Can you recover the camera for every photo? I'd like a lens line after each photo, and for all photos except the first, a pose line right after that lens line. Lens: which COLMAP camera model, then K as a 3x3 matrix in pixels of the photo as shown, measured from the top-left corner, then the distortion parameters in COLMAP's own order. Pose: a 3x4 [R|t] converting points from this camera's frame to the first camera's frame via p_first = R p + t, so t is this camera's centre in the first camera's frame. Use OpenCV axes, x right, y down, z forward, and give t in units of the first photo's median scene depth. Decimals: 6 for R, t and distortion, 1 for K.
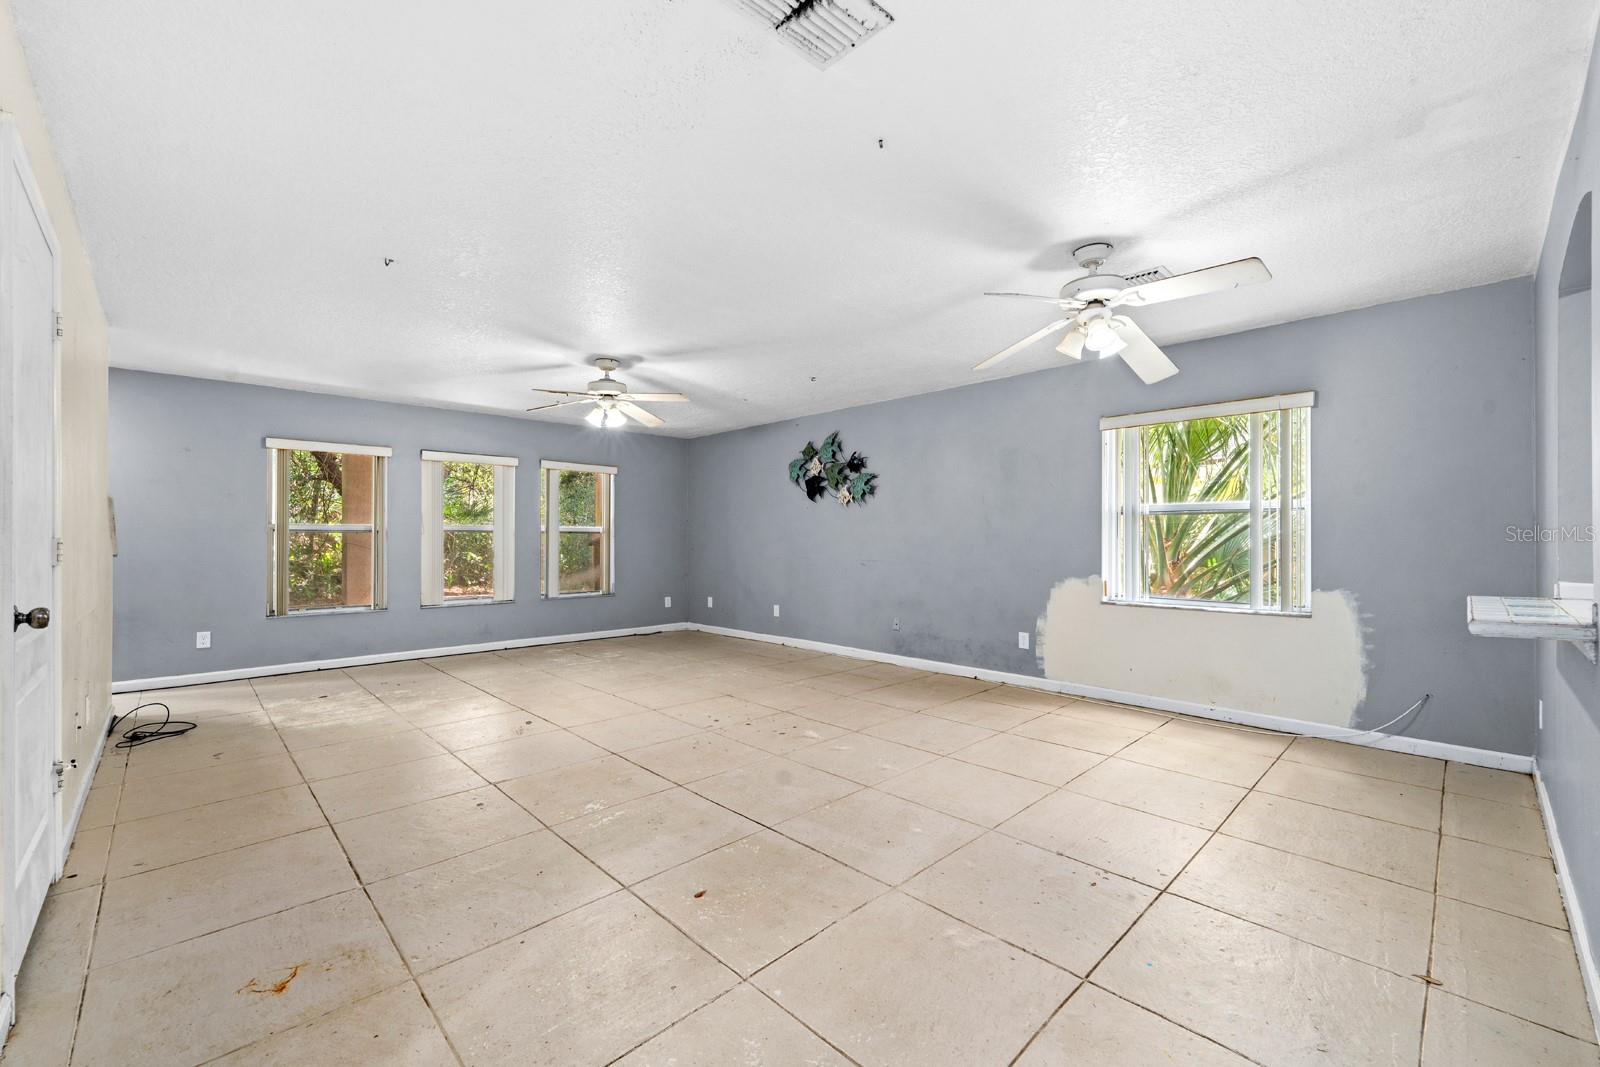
lens RADIAL K [[649.4, 0, 798.3], [0, 649.4, 538.1], [0, 0, 1]] dist [0.000209, 0.000093]
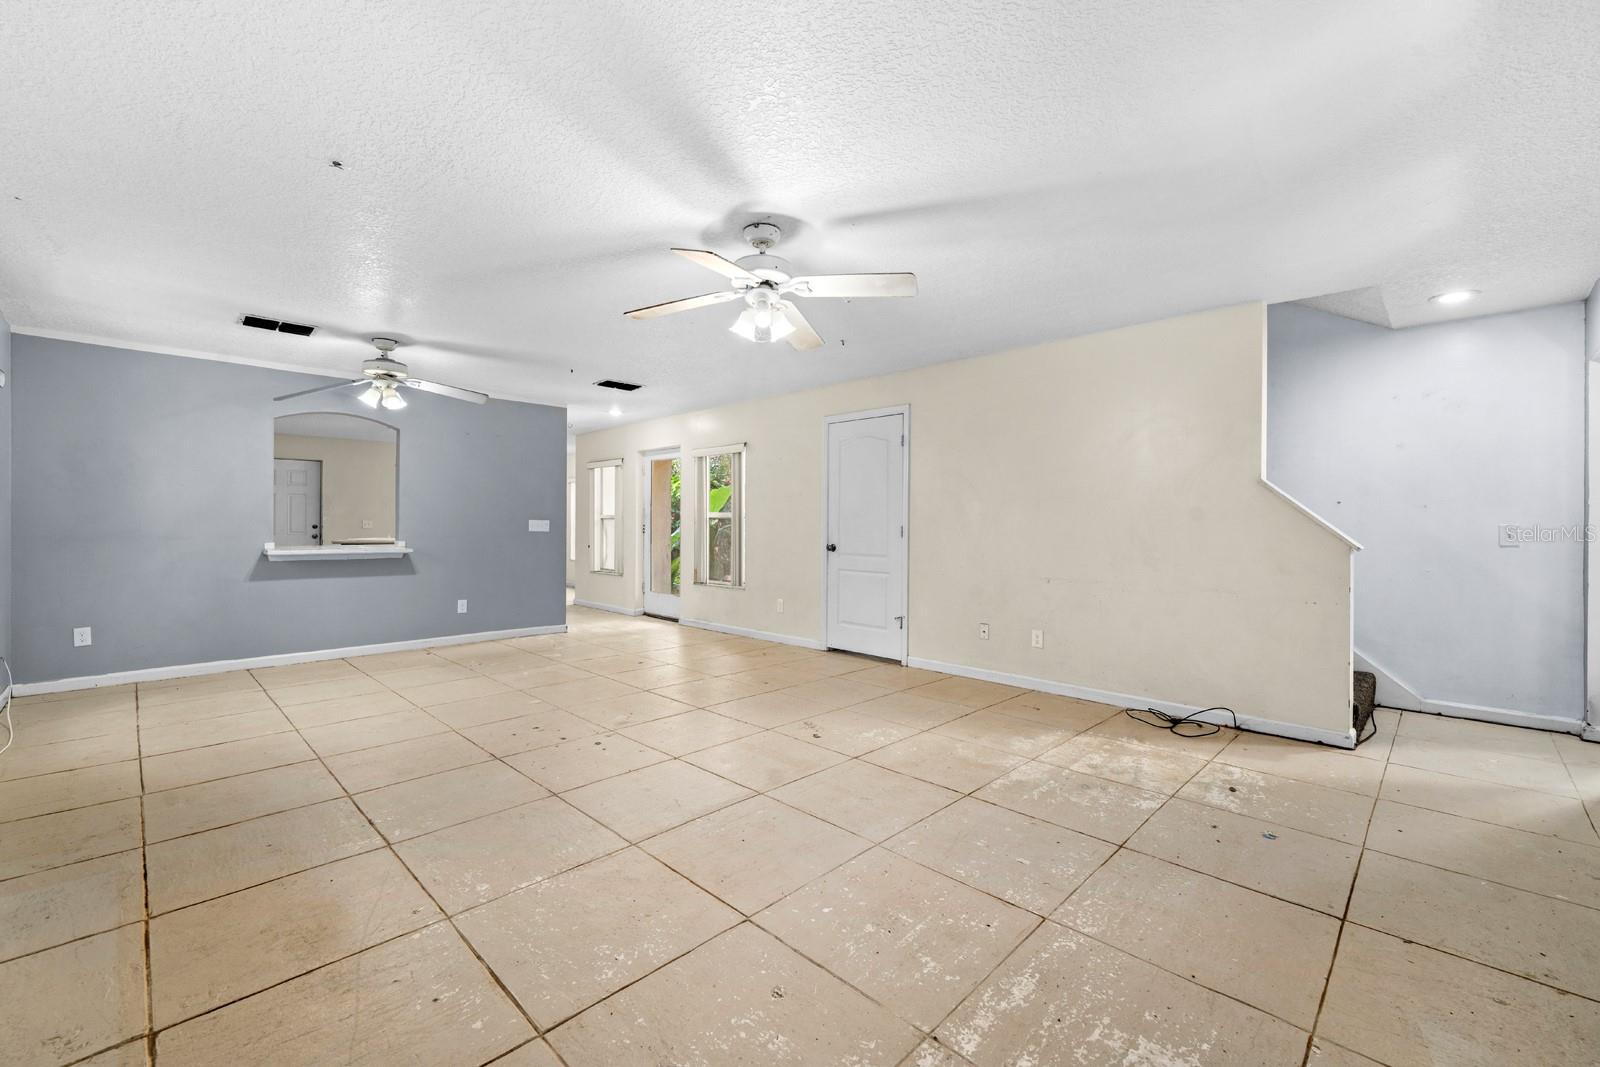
lens RADIAL K [[659.4, 0, 794.9], [0, 659.4, 526.4], [0, 0, 1]] dist [-0.000234, -0.000419]
pose [[-0.999793, -0.004256, -0.019917, -0.296717], [-0.004253, 0.999991, -0.000184, 0.002384], [0.019918, -0.000099, -0.999802, 1.525217]]
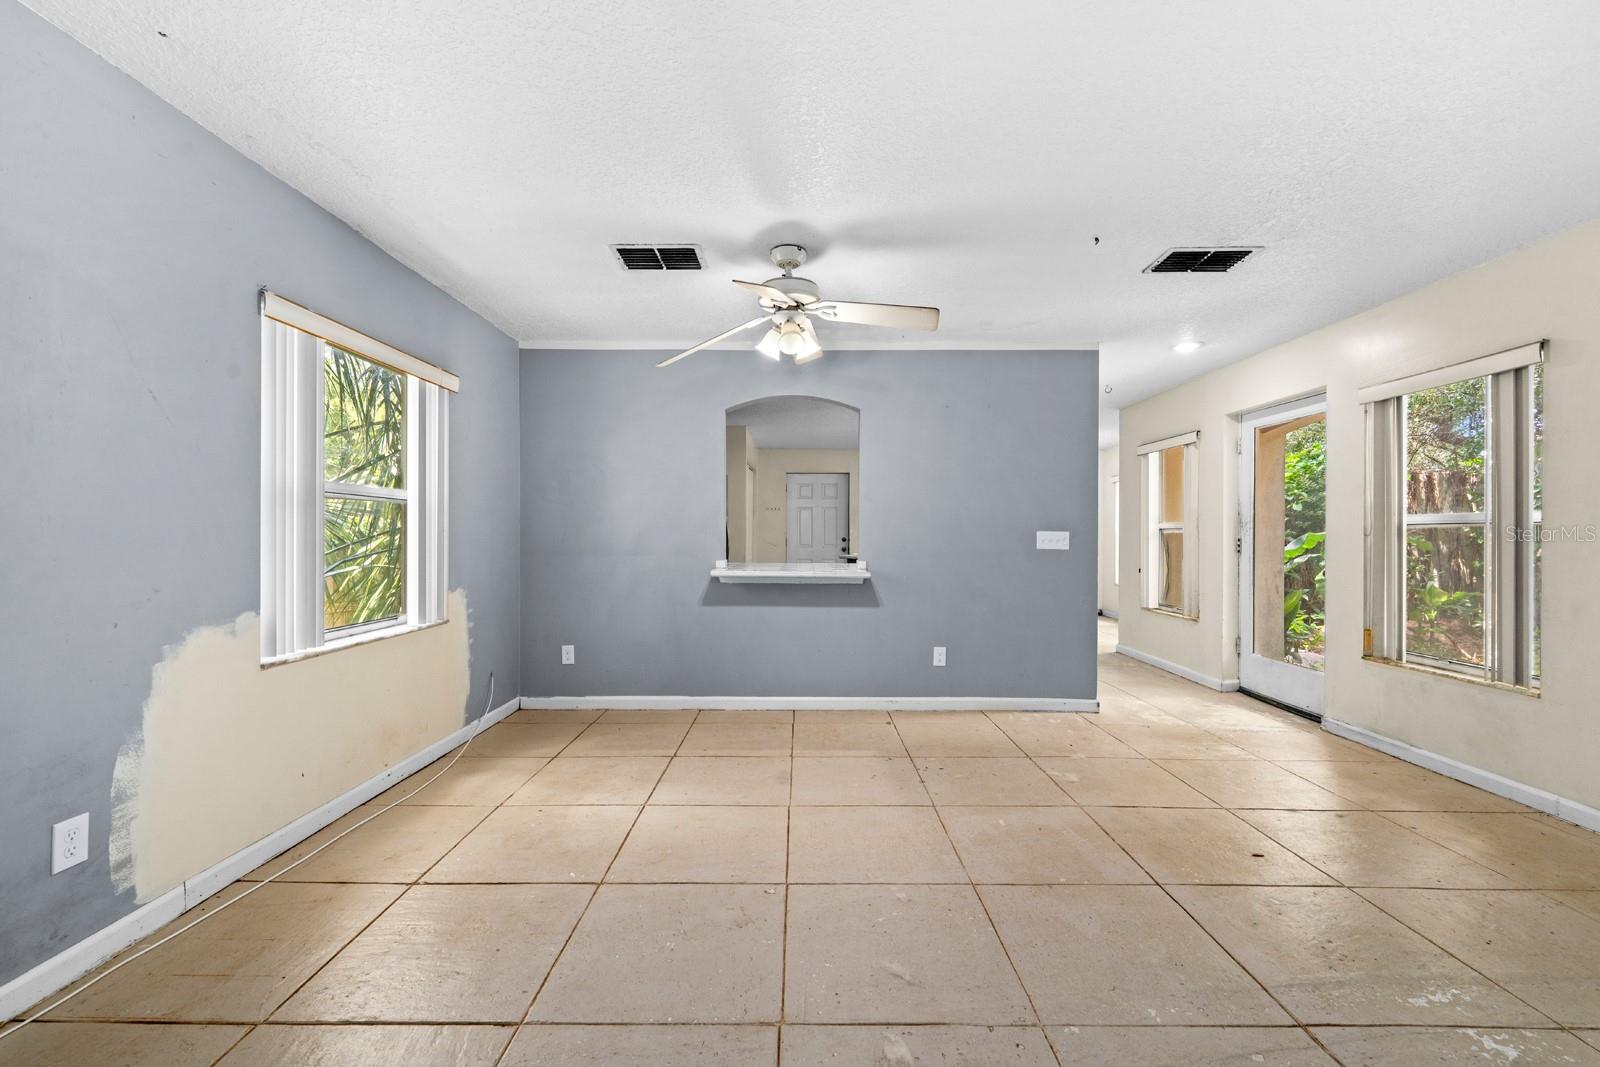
lens RADIAL K [[649.4, 0, 798.3], [0, 649.4, 538.1], [0, 0, 1]] dist [0.000209, 0.000093]
pose [[-0.714654, -0.005908, 0.699453, -0.154073], [-0.005028, 0.999982, 0.003309, -0.001281], [-0.699460, -0.001152, -0.714671, 0.996453]]
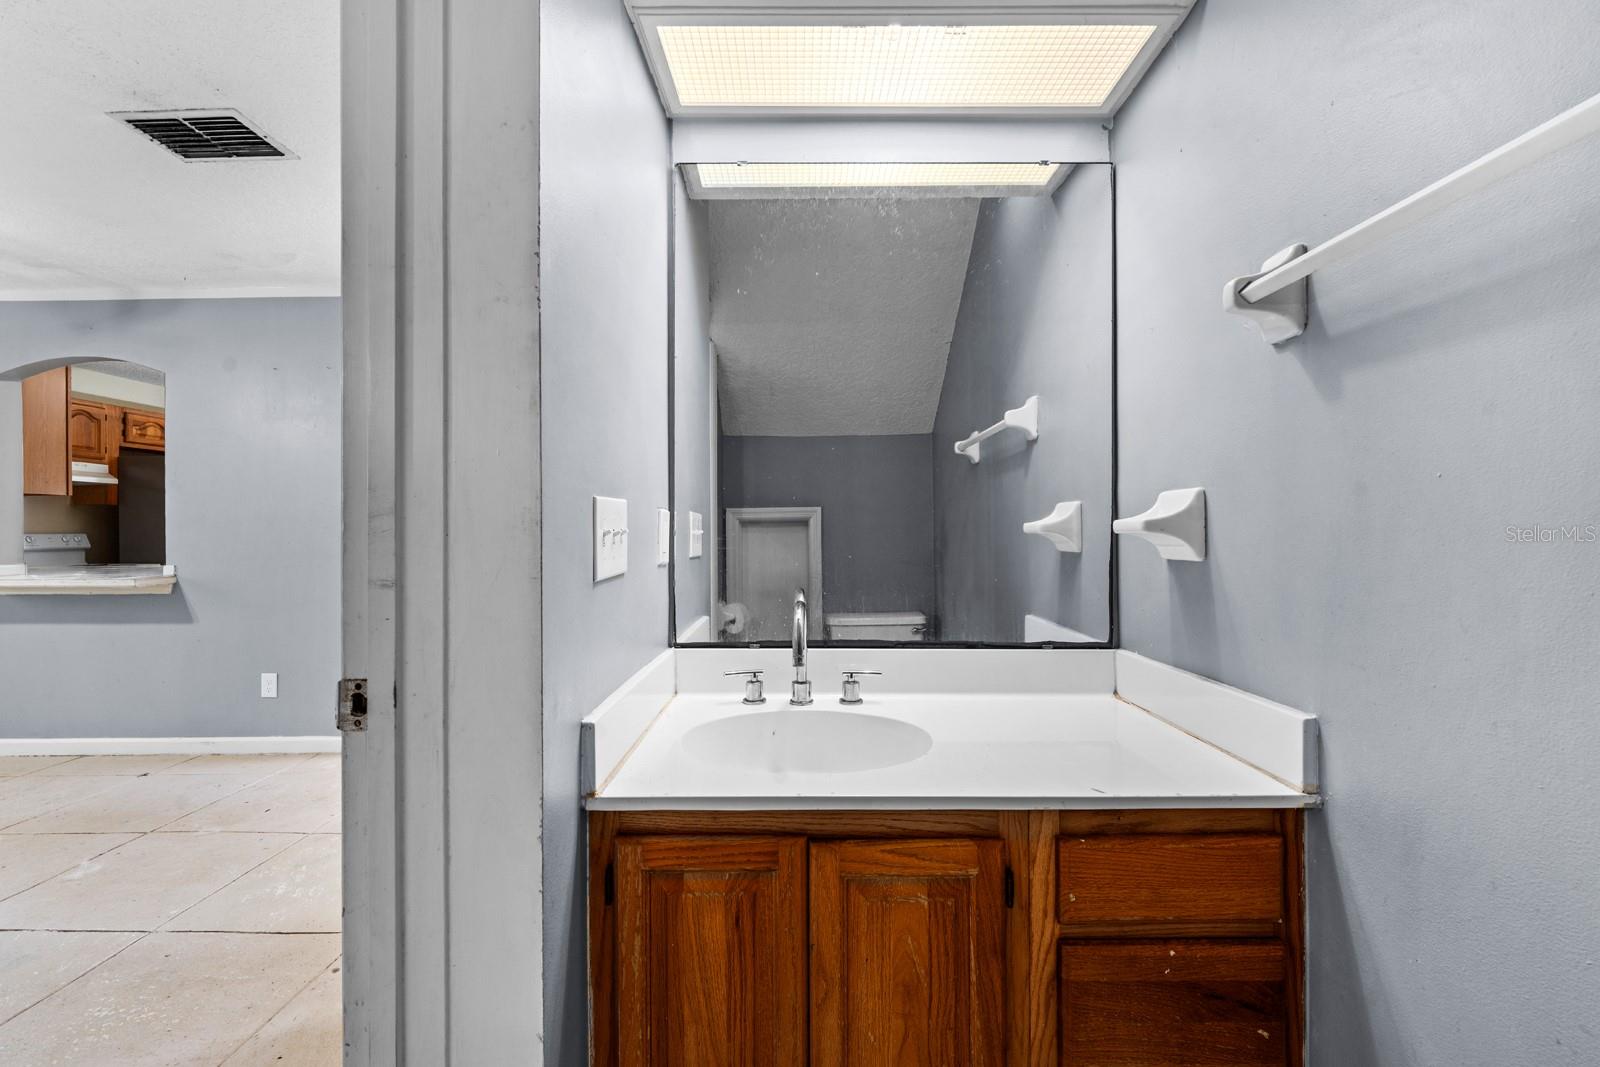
lens RADIAL K [[653.9, 0, 799.9], [0, 653.9, 527.5], [0, 0, 1]] dist [-0.000042, -0.000208]
pose [[-0.715384, -0.001295, 0.698730, -0.570403], [-0.000923, 0.999999, 0.000908, -0.009605], [-0.698731, 0.000005, -0.715385, 0.346448]]
